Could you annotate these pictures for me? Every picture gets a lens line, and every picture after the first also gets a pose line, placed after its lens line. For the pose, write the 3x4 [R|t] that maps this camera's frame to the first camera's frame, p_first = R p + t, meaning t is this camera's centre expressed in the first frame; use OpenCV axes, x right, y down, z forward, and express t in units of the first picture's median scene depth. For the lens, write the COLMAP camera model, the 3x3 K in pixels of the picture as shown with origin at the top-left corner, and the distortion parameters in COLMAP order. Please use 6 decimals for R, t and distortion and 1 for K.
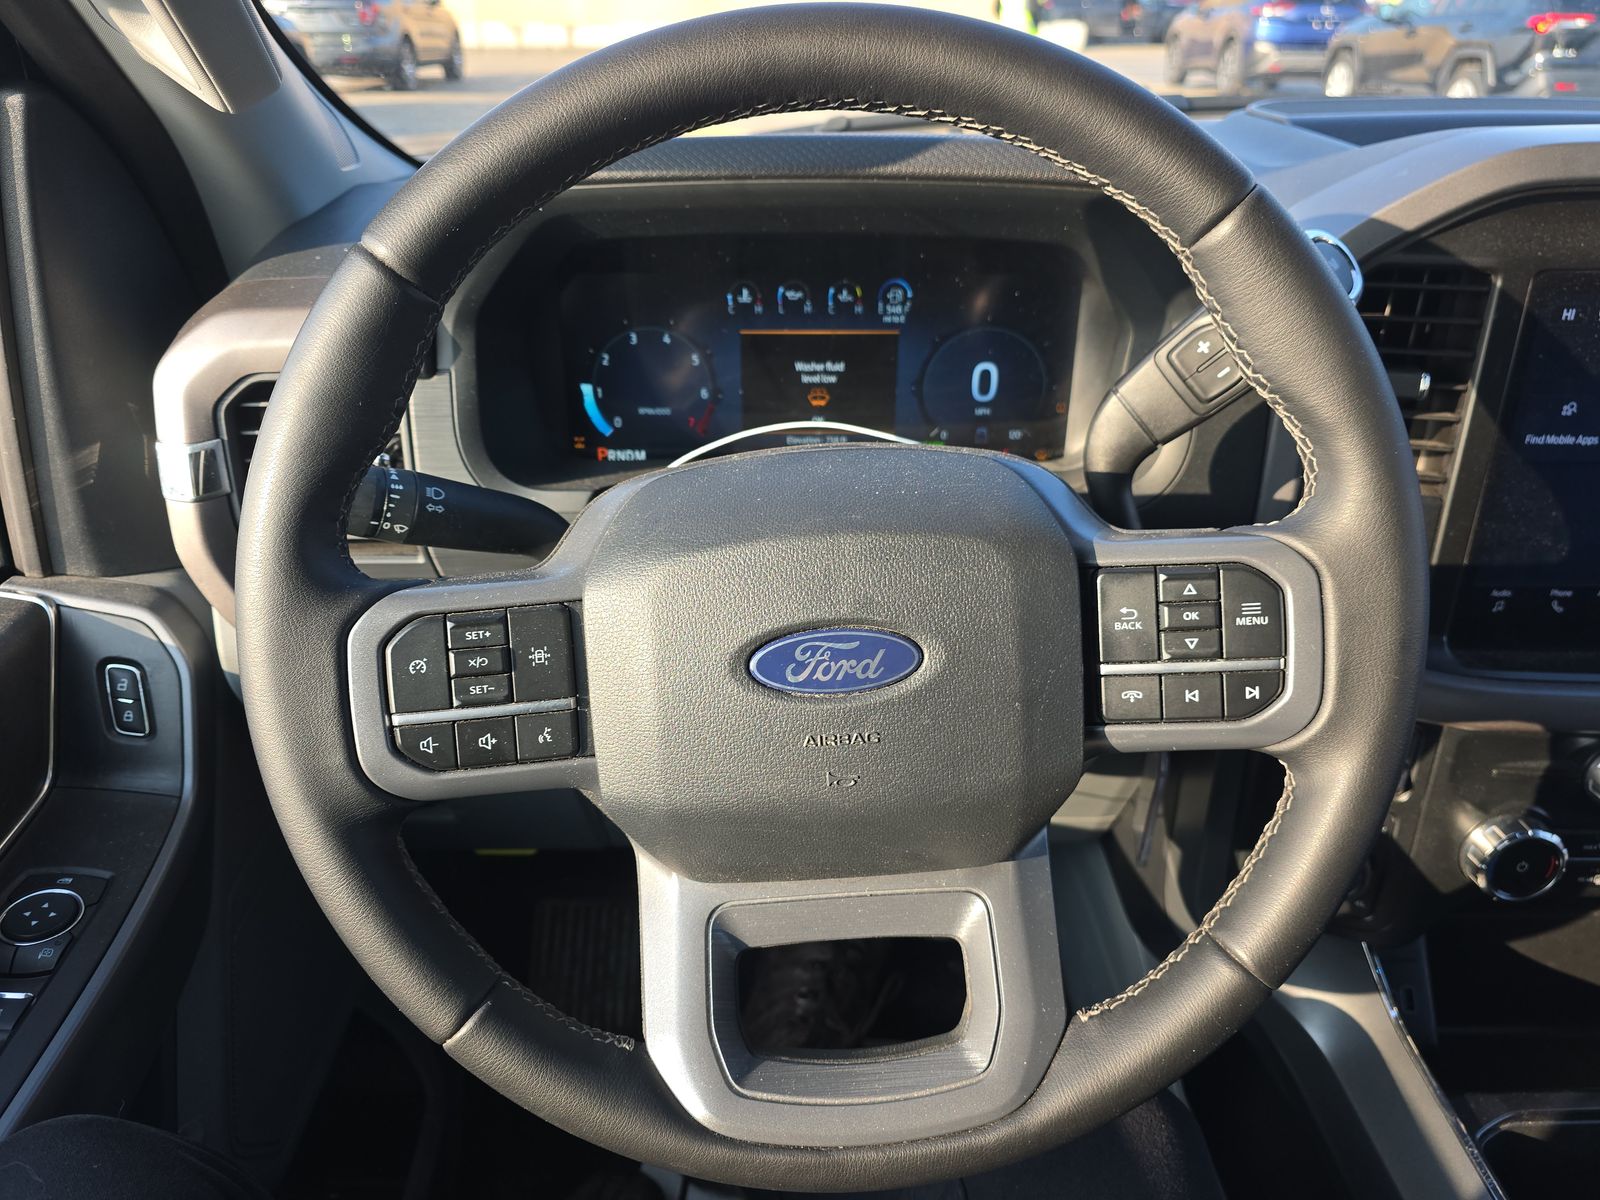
lens RADIAL K [[1093.9, 0, 801.7], [0, 1093.9, 600.0], [0, 0, 1]] dist [0.017412, -0.020784]
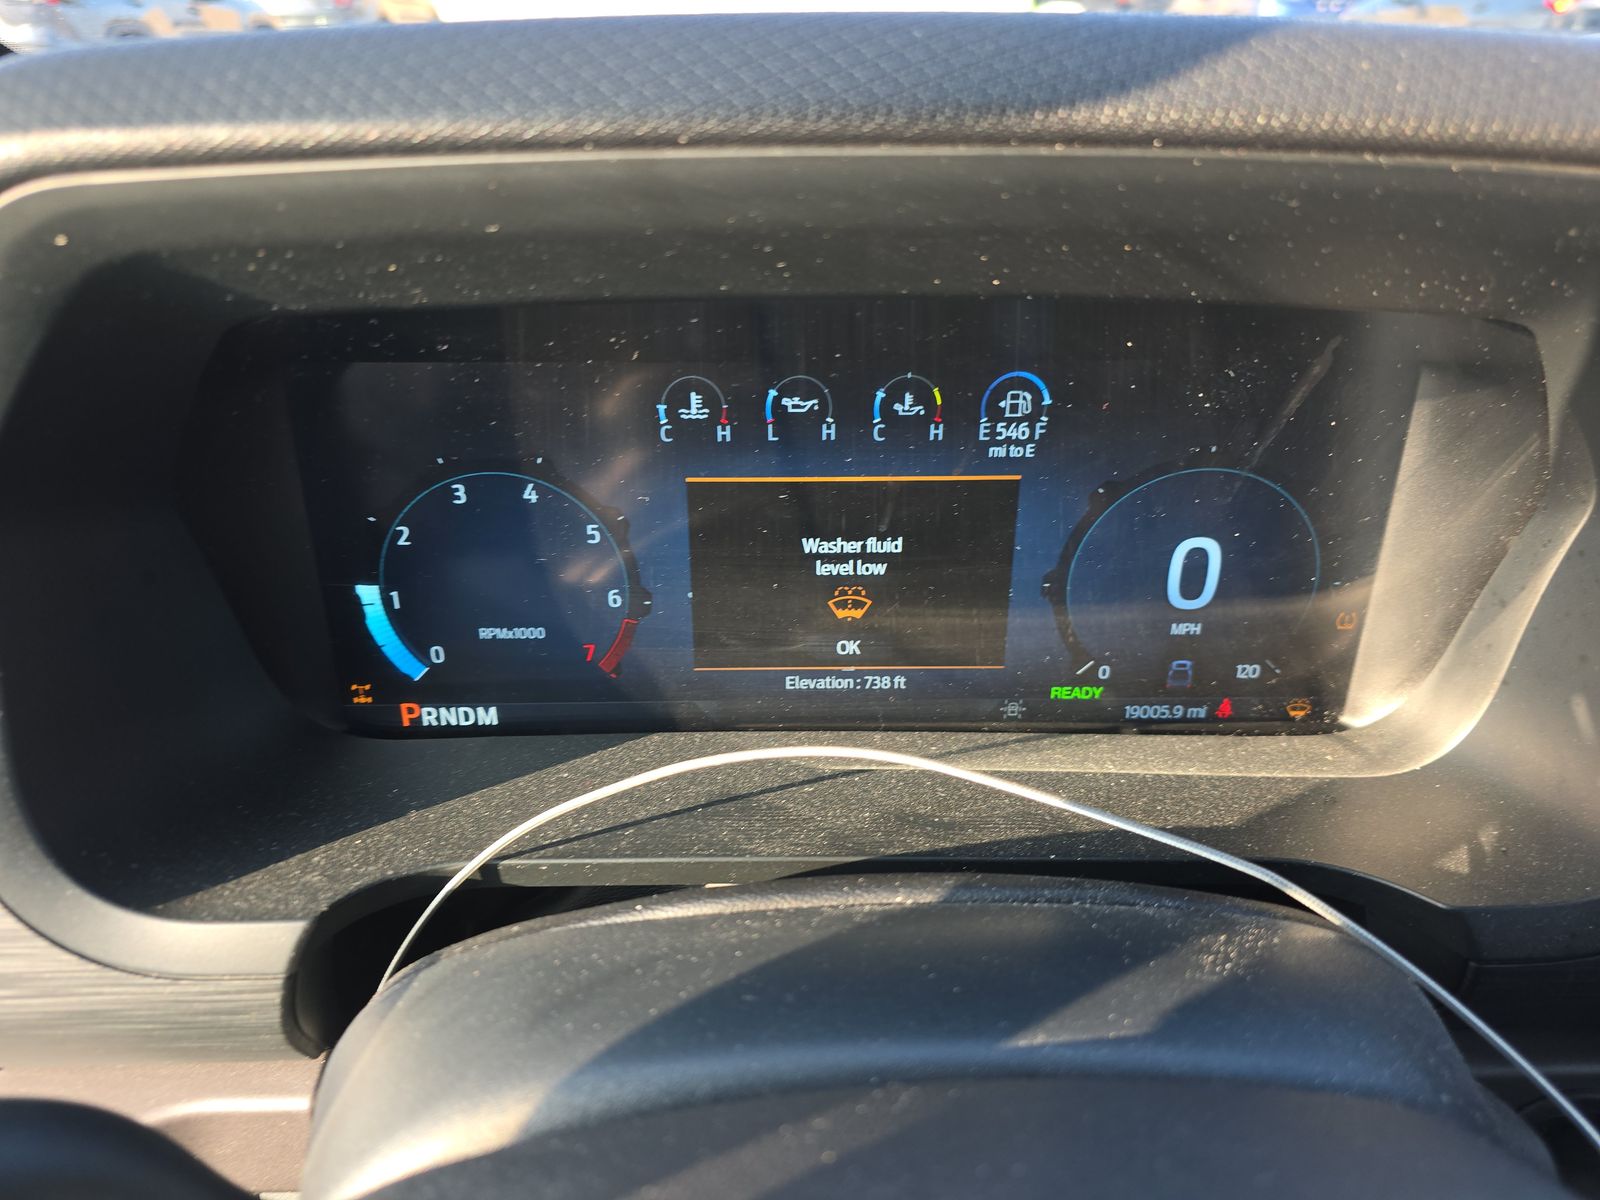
lens RADIAL K [[1093.9, 0, 796.3], [0, 1093.9, 584.7], [0, 0, 1]] dist [0.017412, -0.020784]
pose [[0.999993, -0.003587, 0.000930, -0.008933], [0.003590, 0.999991, -0.002335, -0.198223], [-0.000922, 0.002339, 0.999997, 0.528629]]
